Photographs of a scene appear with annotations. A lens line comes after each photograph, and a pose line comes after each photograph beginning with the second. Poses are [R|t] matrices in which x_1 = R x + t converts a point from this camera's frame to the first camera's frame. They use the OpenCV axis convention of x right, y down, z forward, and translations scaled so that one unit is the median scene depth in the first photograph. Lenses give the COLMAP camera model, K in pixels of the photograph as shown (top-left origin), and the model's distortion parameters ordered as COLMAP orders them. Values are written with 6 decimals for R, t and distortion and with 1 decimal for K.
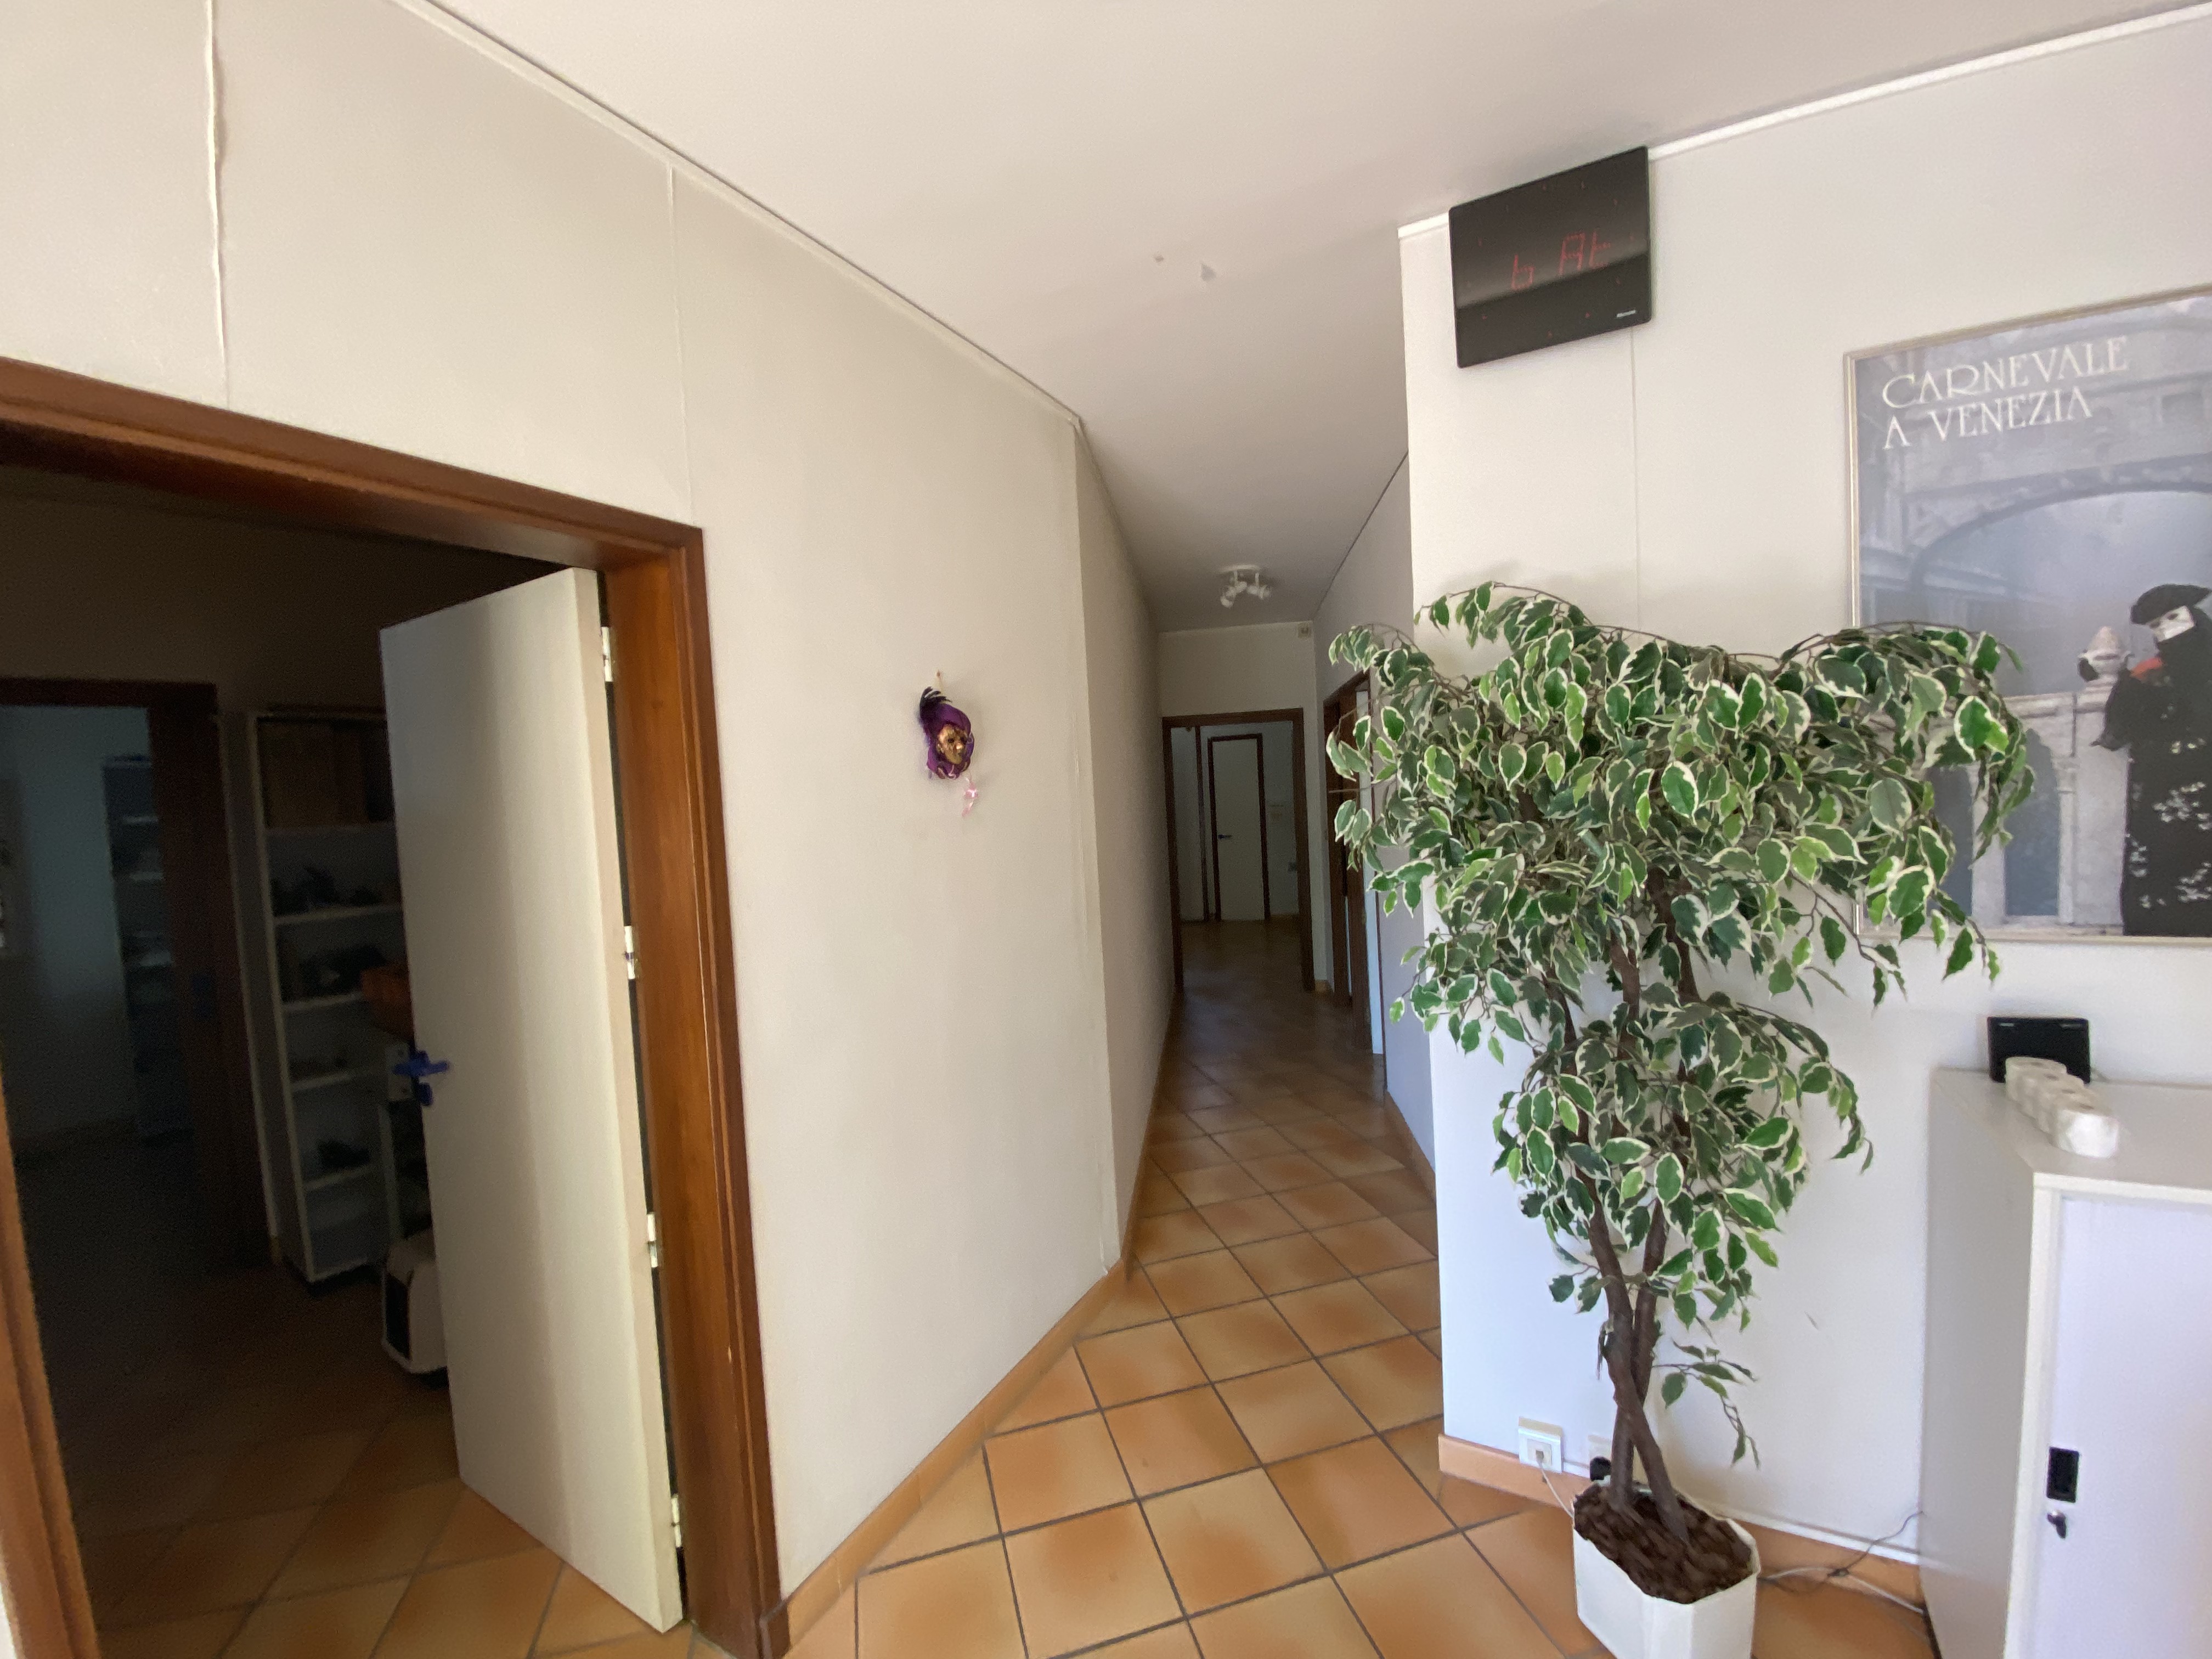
lens RADIAL K [[904.7, 0, 1115.8], [0, 904.7, 835.0], [0, 0, 1]] dist [0.023842, -0.021811]
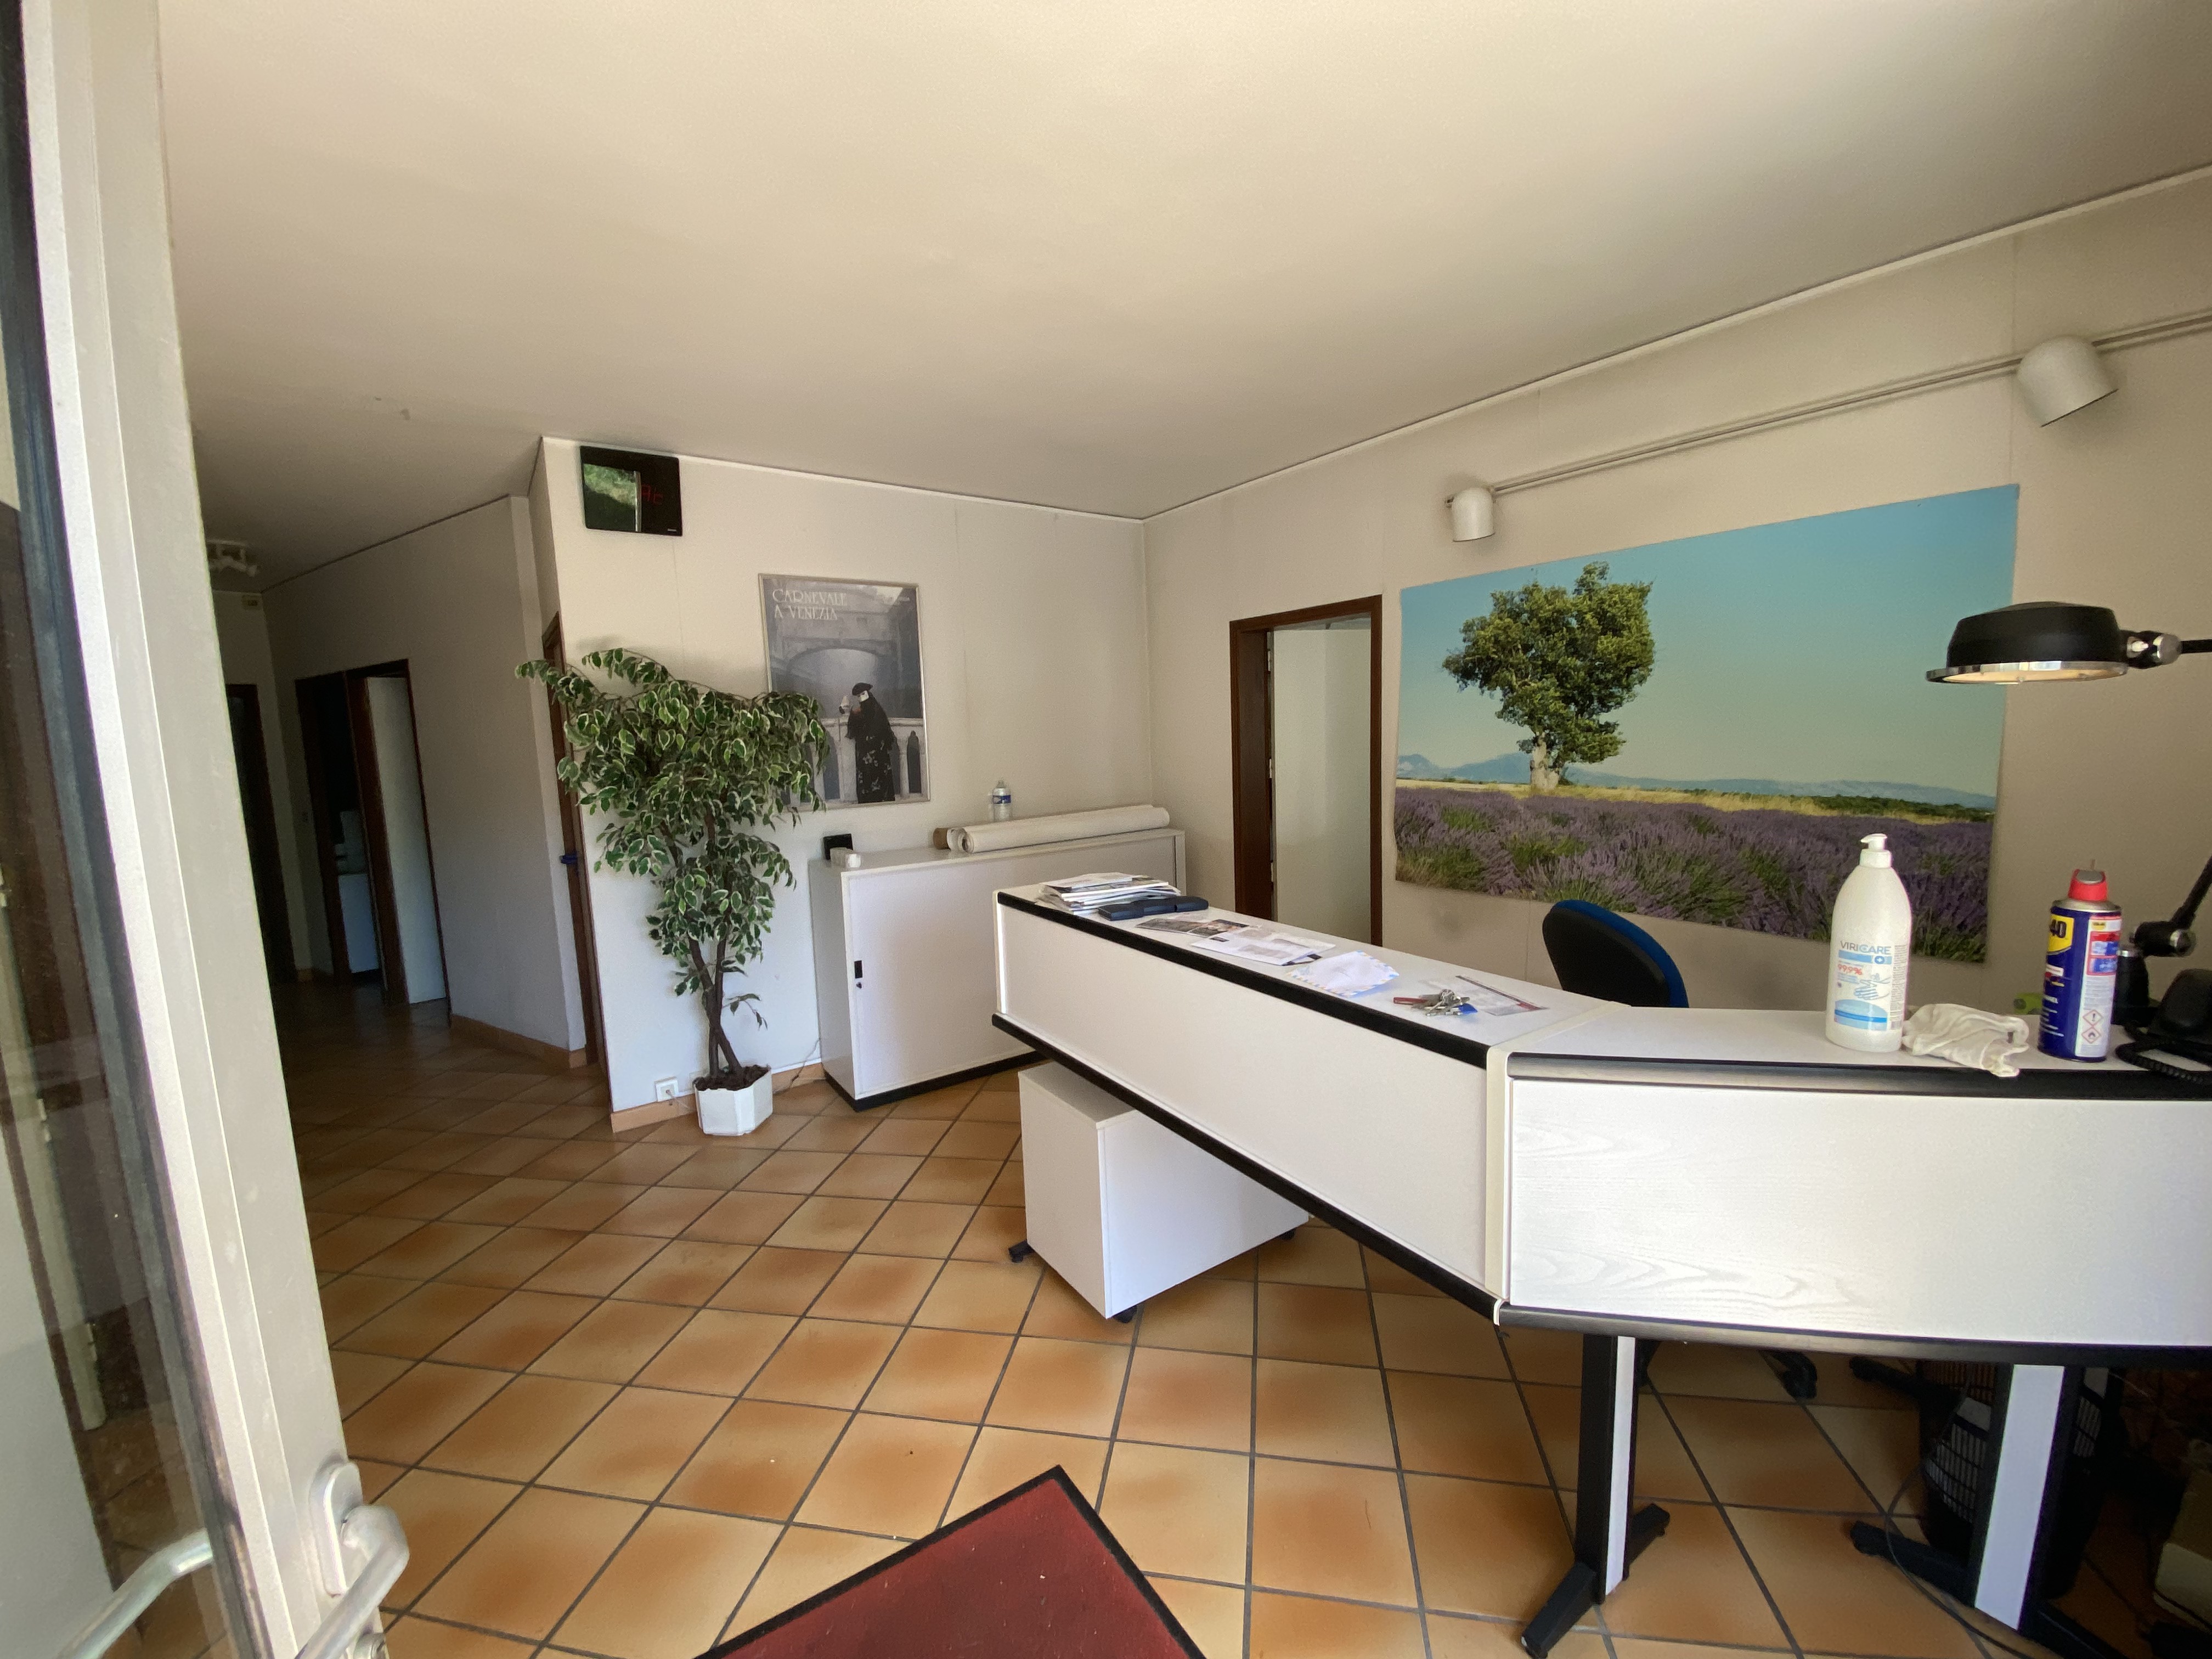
lens RADIAL K [[904.7, 0, 1115.8], [0, 904.7, 835.0], [0, 0, 1]] dist [0.023842, -0.021811]
pose [[0.449437, -0.068940, 0.890648, -1.098908], [0.058975, 0.997132, 0.047423, 0.122498], [-0.891363, 0.031212, 0.452214, -1.042758]]
